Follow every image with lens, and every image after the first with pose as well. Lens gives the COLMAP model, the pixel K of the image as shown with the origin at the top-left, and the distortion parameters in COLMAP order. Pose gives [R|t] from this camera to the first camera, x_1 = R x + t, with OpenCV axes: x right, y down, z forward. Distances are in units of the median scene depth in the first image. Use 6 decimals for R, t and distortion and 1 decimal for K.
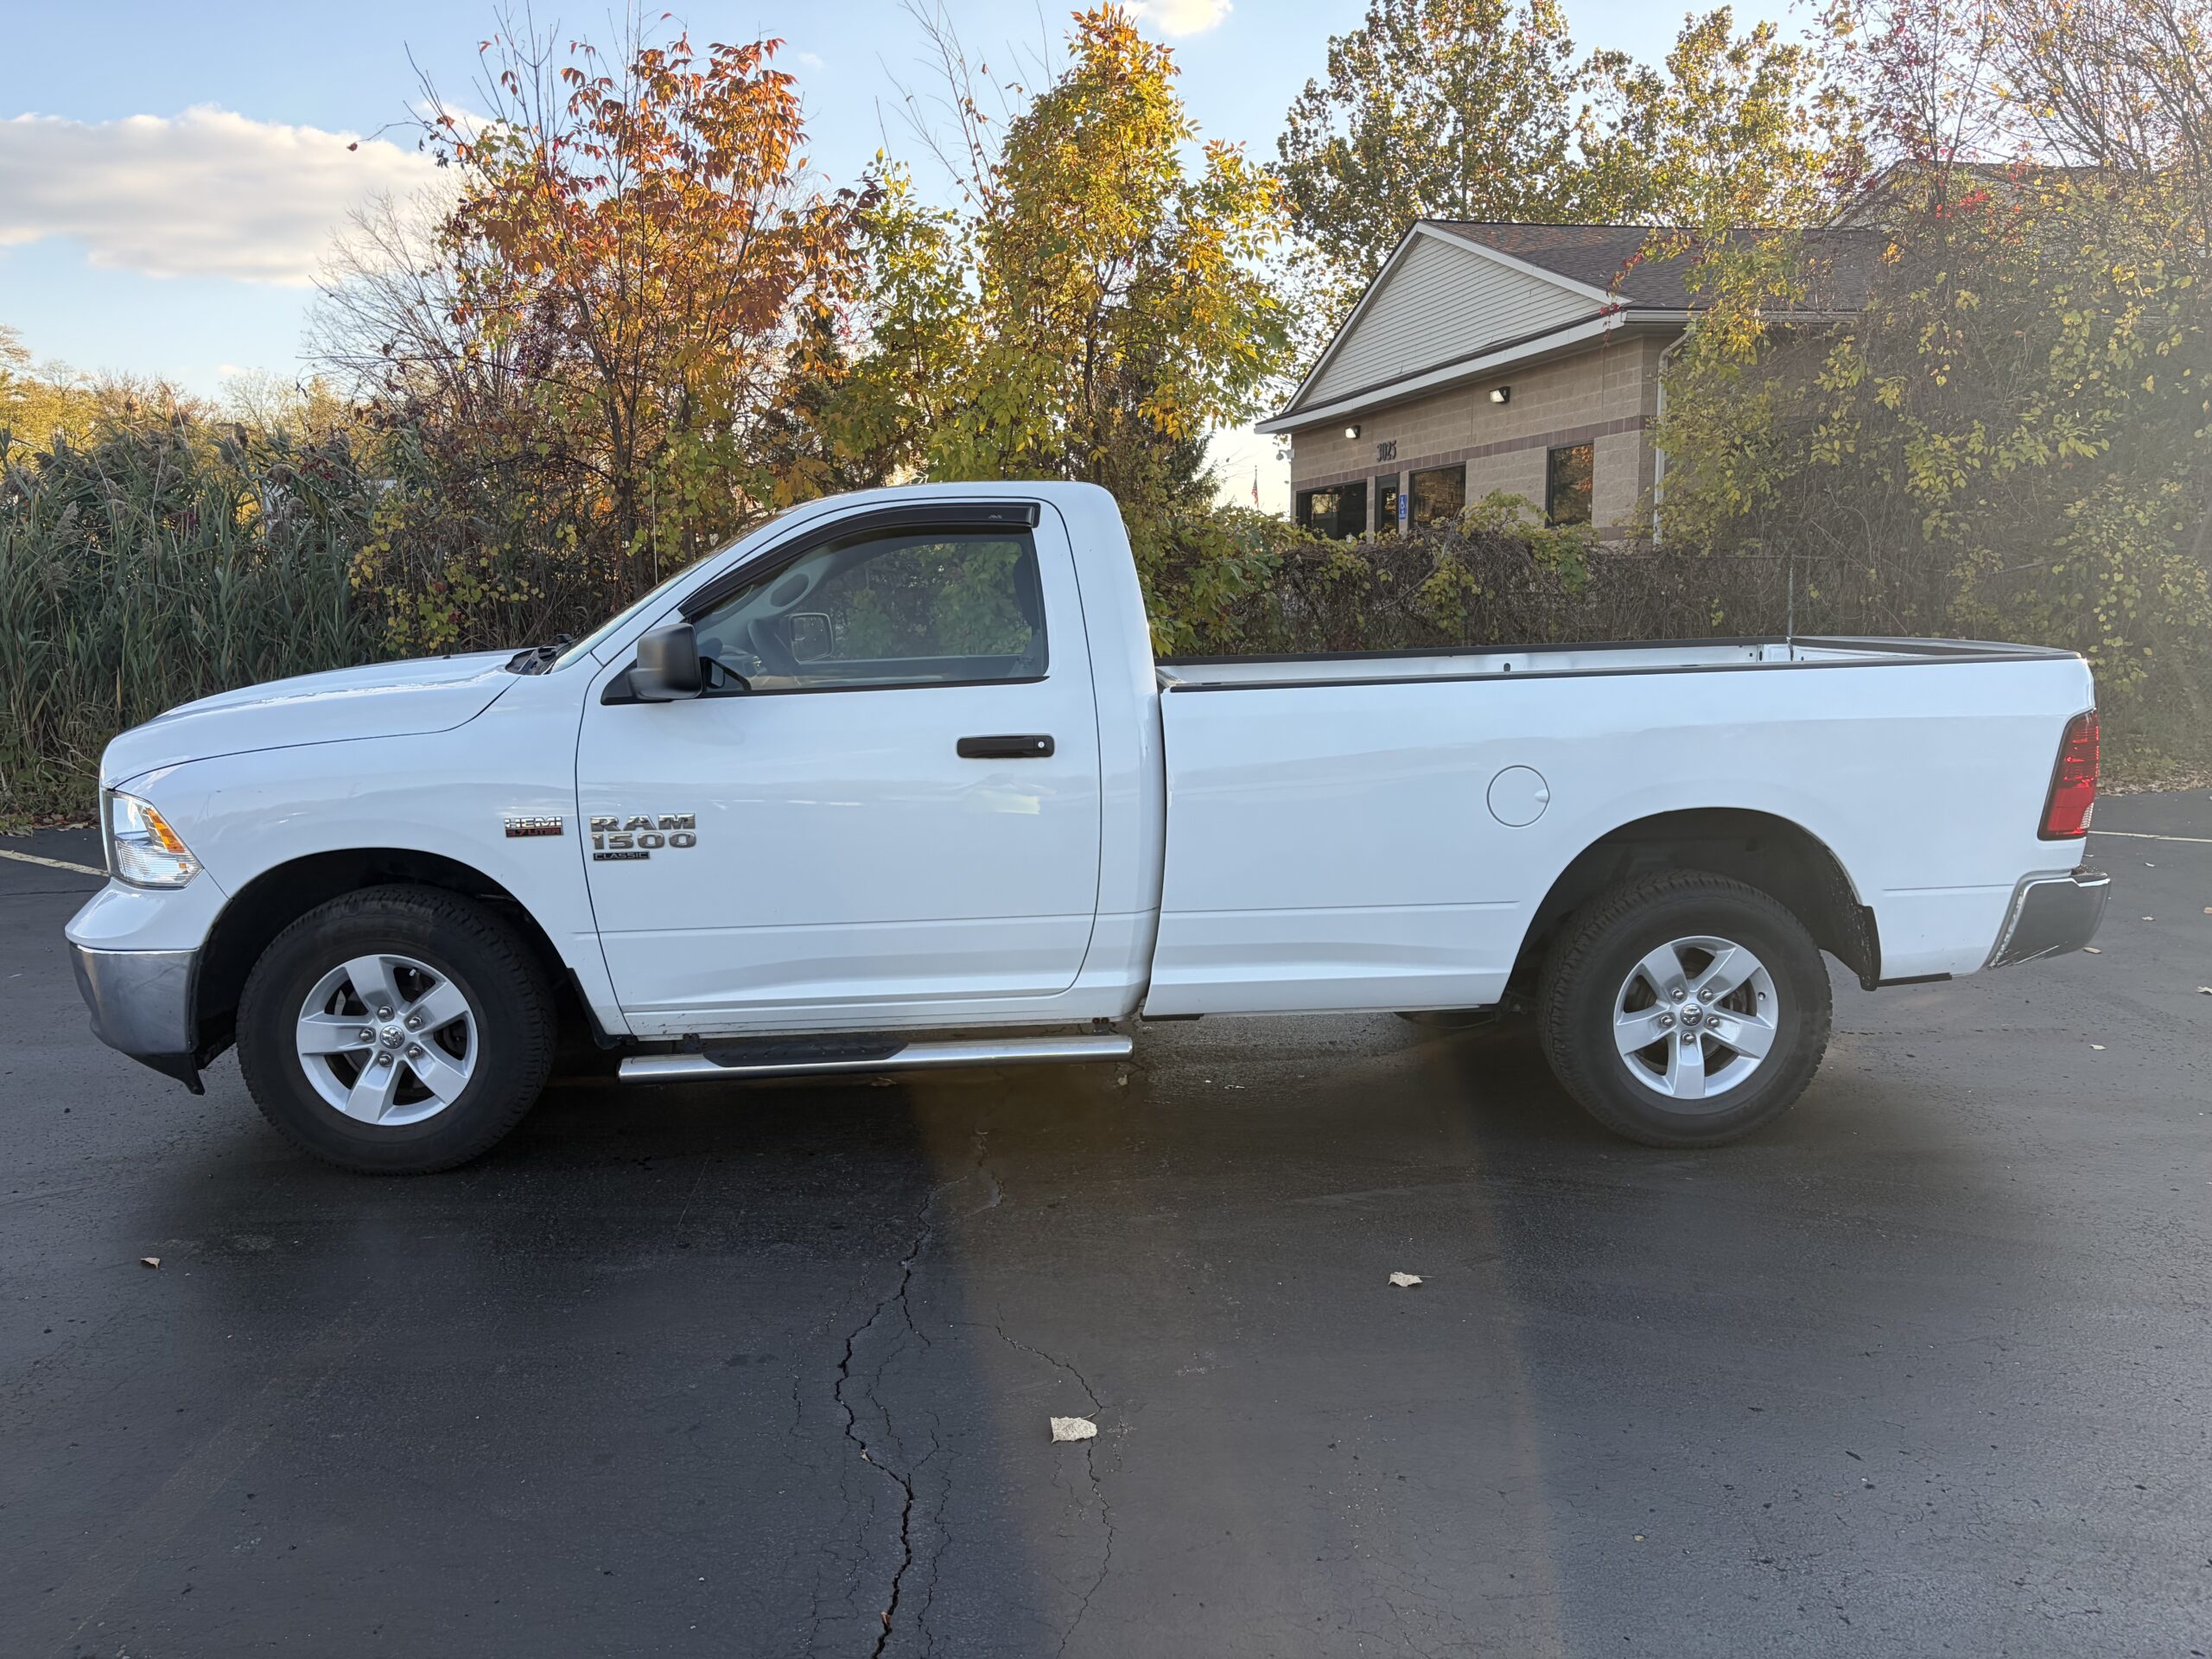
lens RADIAL K [[1692.9, 0, 1100.9], [0, 1692.9, 830.9], [0, 0, 1]] dist [0.043519, -0.040110]
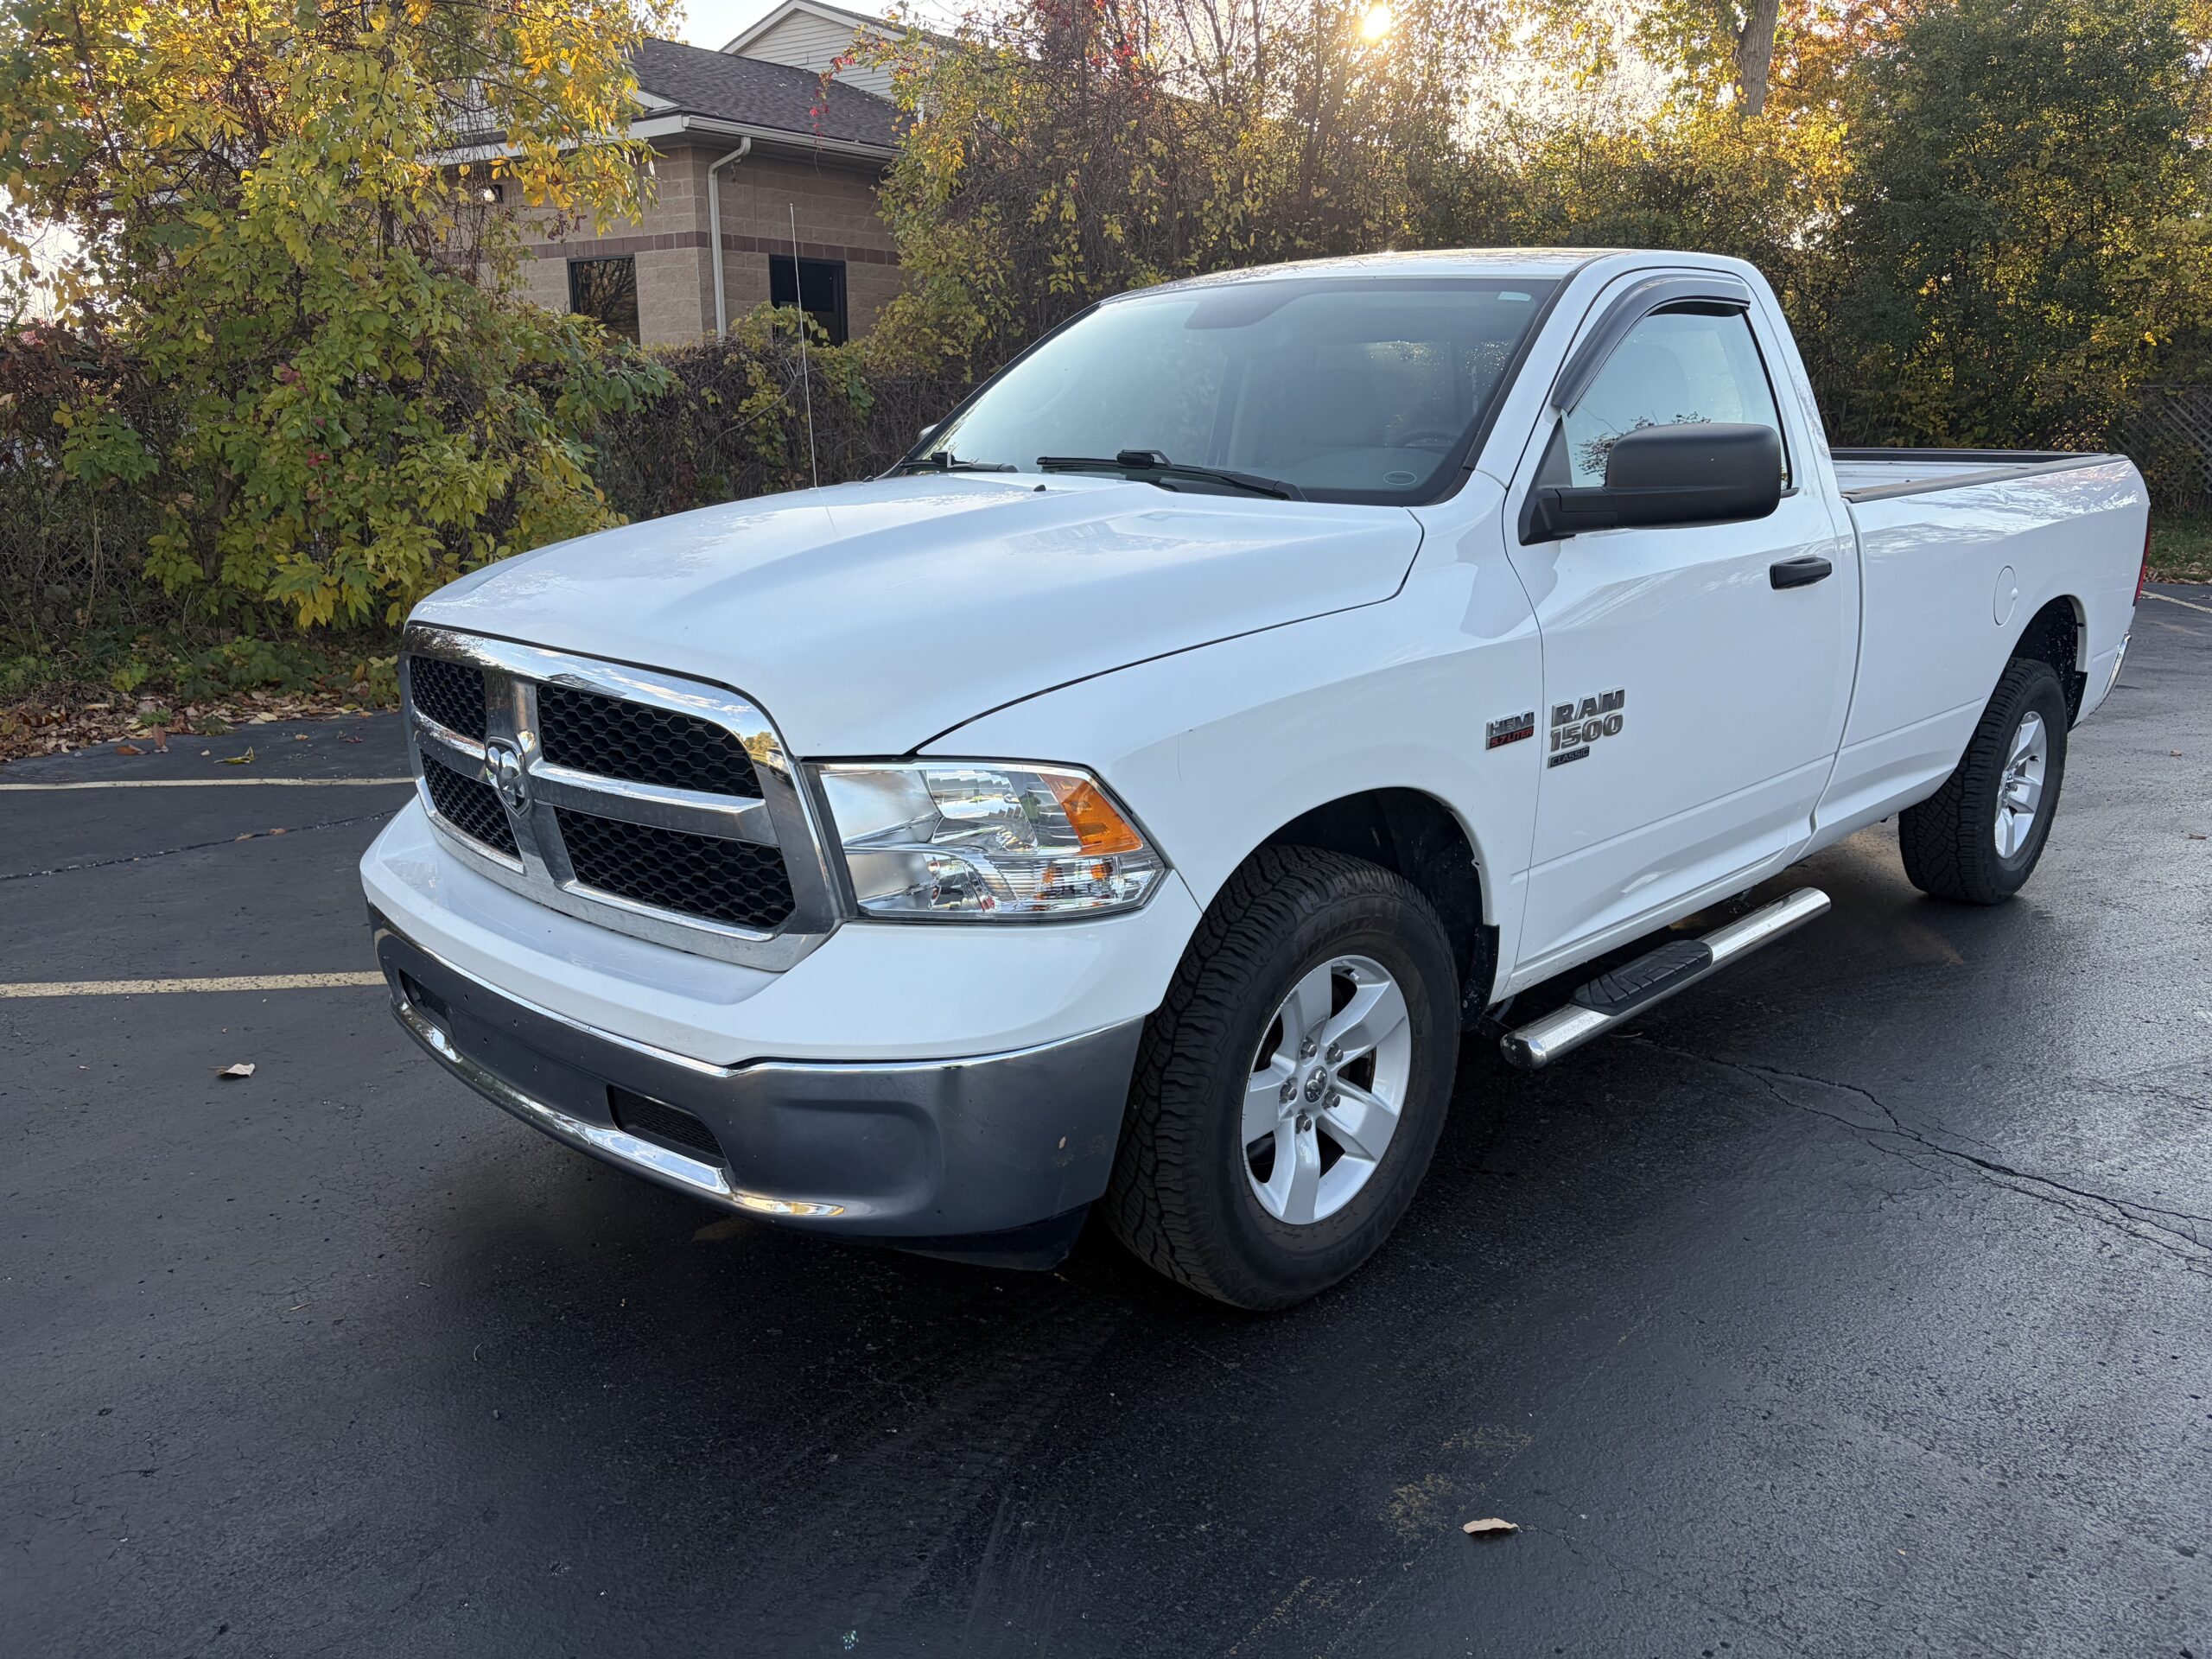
lens RADIAL K [[1692.9, 0, 1100.9], [0, 1692.9, 830.9], [0, 0, 1]] dist [0.043519, -0.040110]
pose [[0.732306, -0.154990, 0.663103, -0.774403], [0.092854, 0.987387, 0.128242, -0.054716], [-0.674616, -0.032340, 0.737460, 0.513581]]
